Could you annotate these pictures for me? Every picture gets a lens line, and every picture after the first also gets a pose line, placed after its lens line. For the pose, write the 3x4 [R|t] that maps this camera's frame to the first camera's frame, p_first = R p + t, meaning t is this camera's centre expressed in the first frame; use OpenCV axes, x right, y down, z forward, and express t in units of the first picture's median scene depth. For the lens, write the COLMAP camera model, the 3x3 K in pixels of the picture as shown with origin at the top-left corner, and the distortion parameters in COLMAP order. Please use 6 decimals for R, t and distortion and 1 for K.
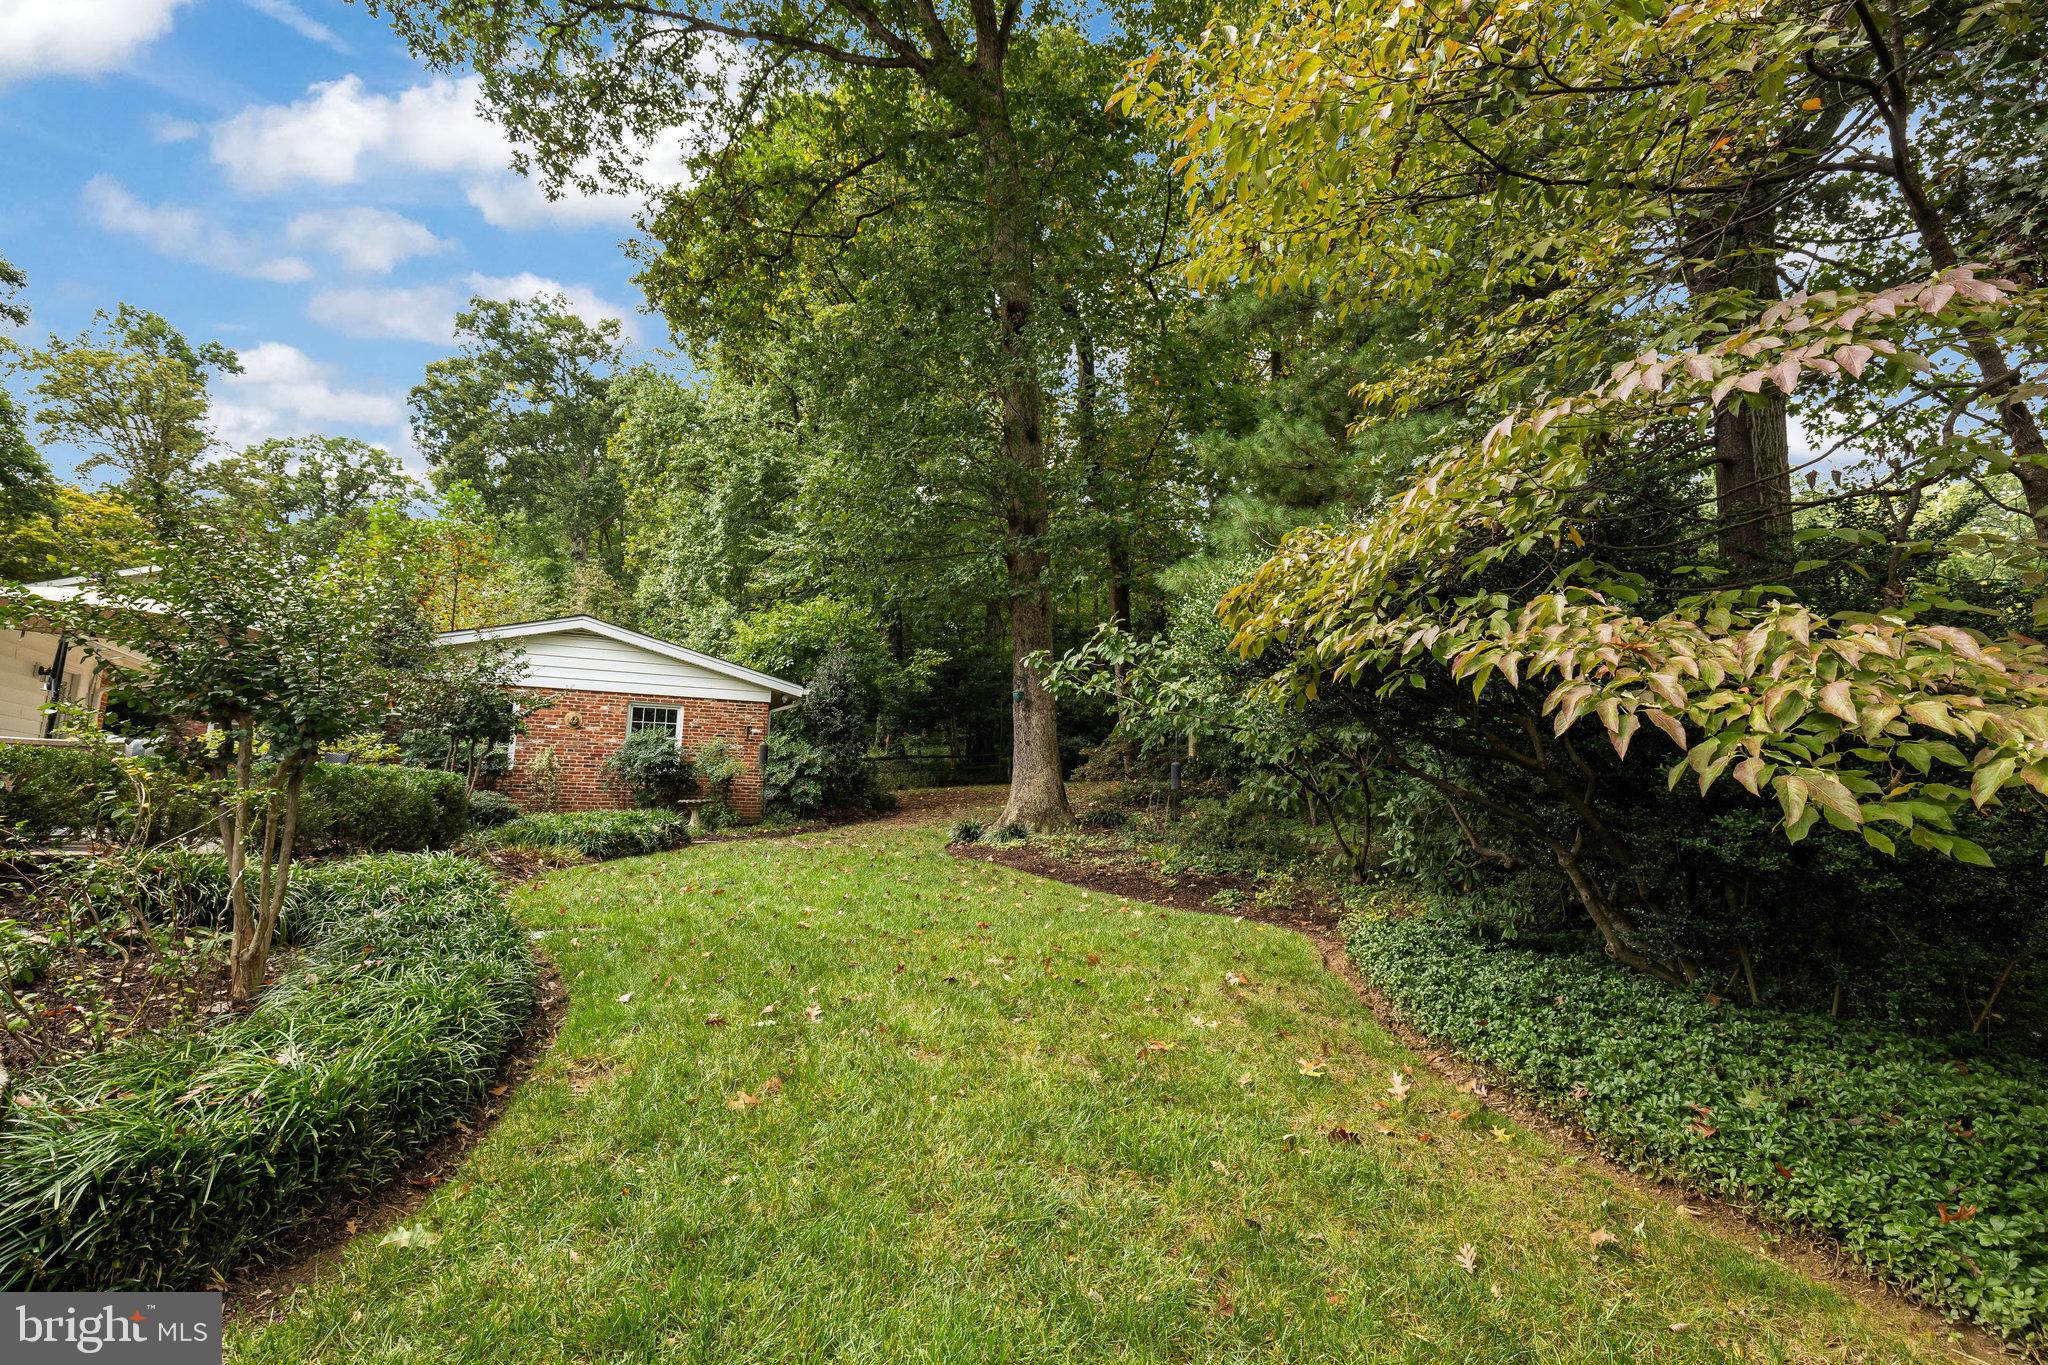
lens RADIAL K [[951.9, 0, 1024.3], [0, 951.9, 623.1], [0, 0, 1]] dist [-0.000858, -0.000001]
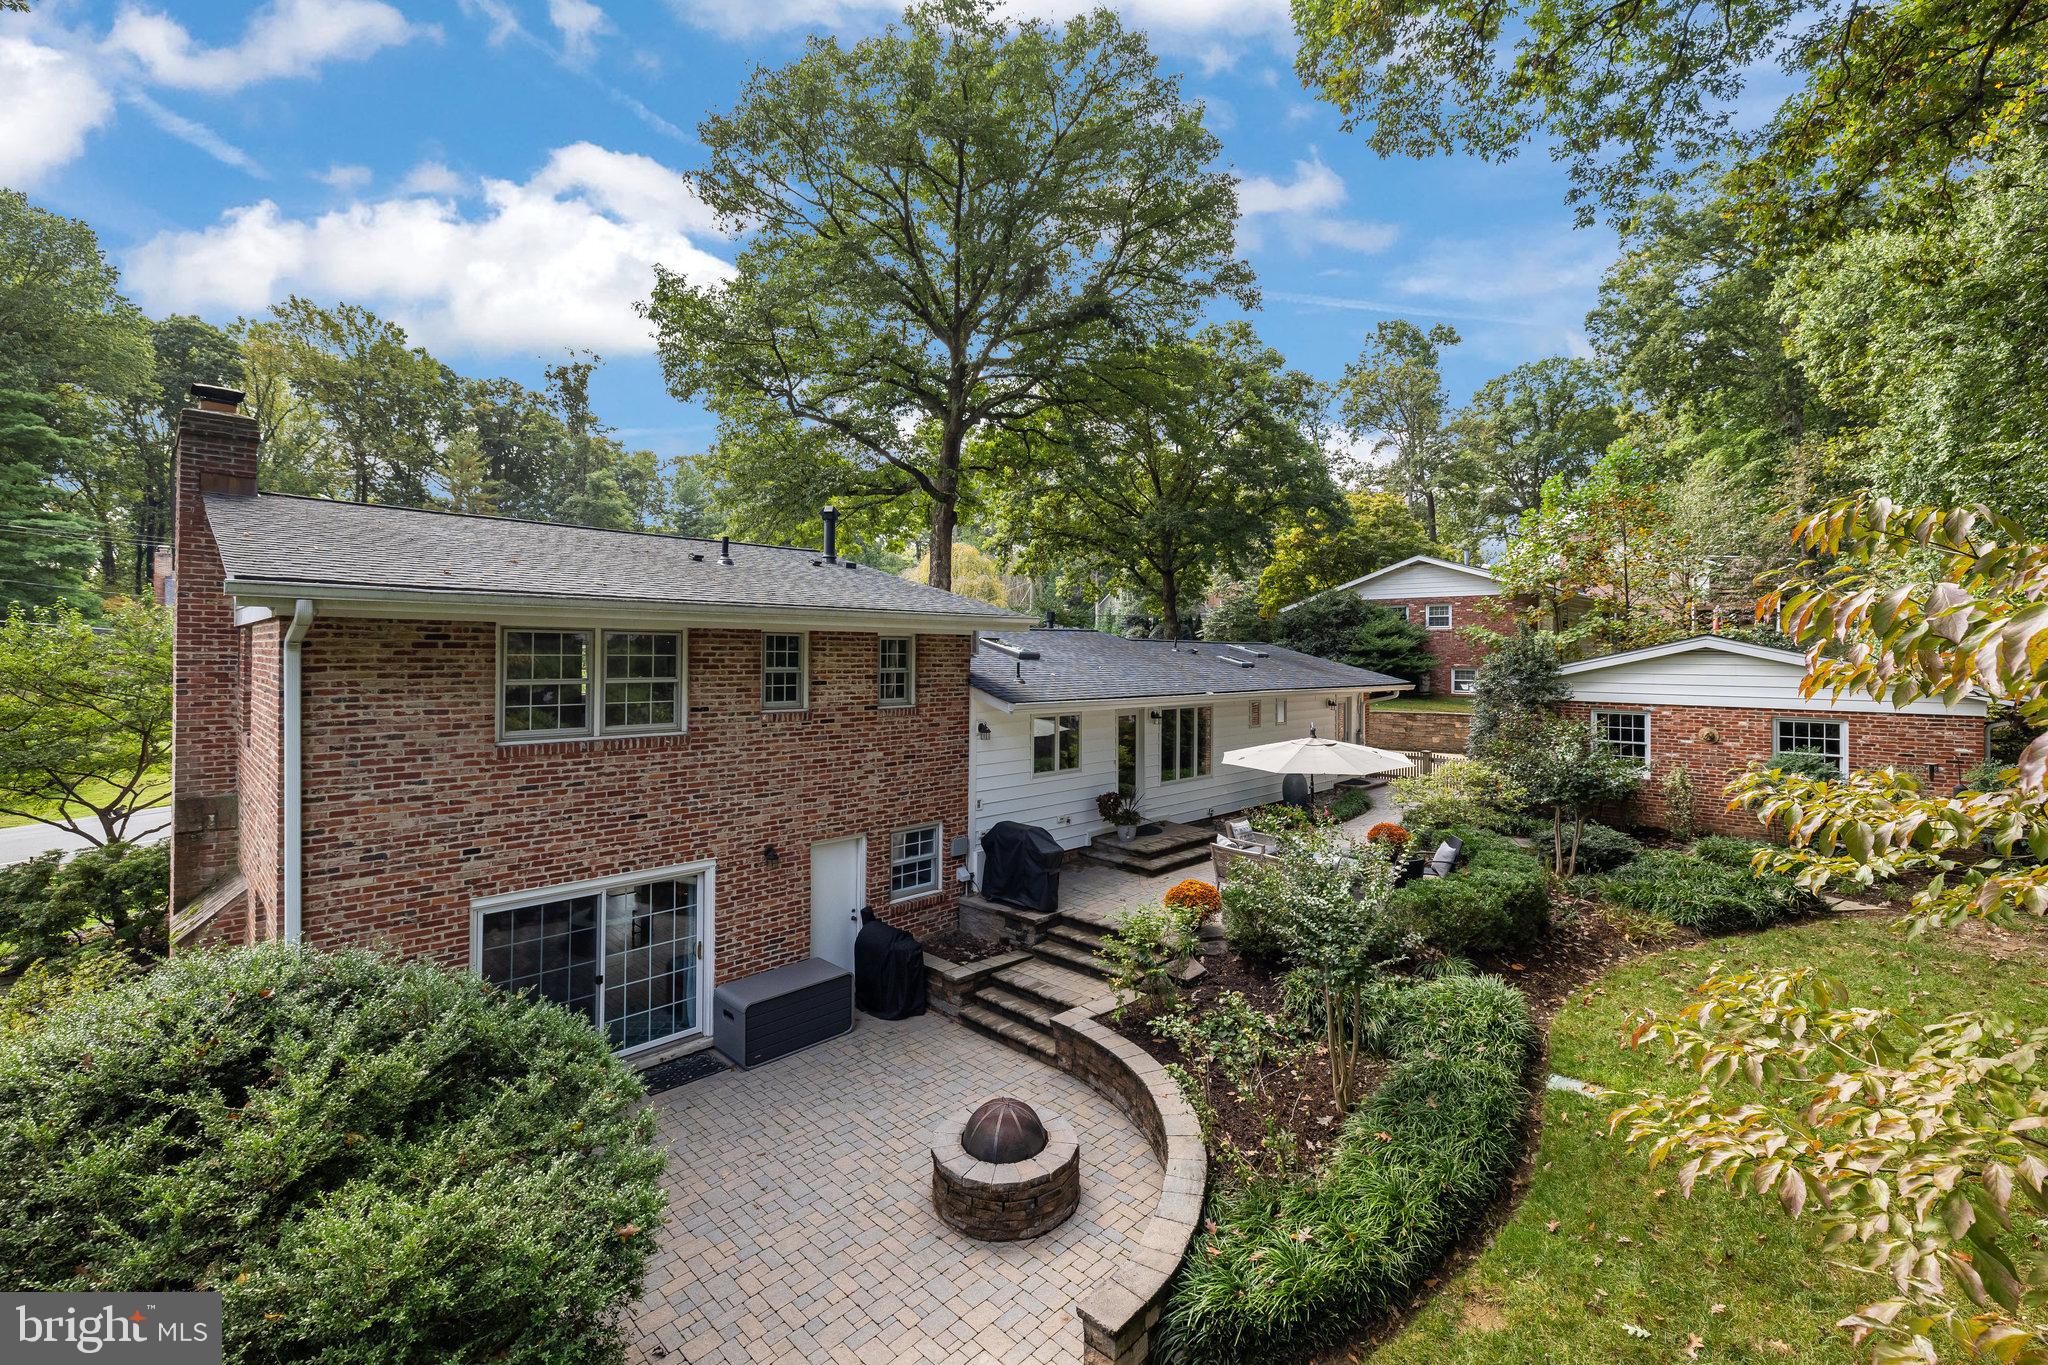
lens RADIAL K [[859.5, 0, 1027.1], [0, 859.5, 653.9], [0, 0, 1]] dist [-0.002397, -0.000570]
pose [[0.359680, -0.006667, -0.933052, 0.071384], [0.179100, 0.981874, 0.062025, -0.096706], [0.915725, -0.189419, 0.354355, 0.005630]]
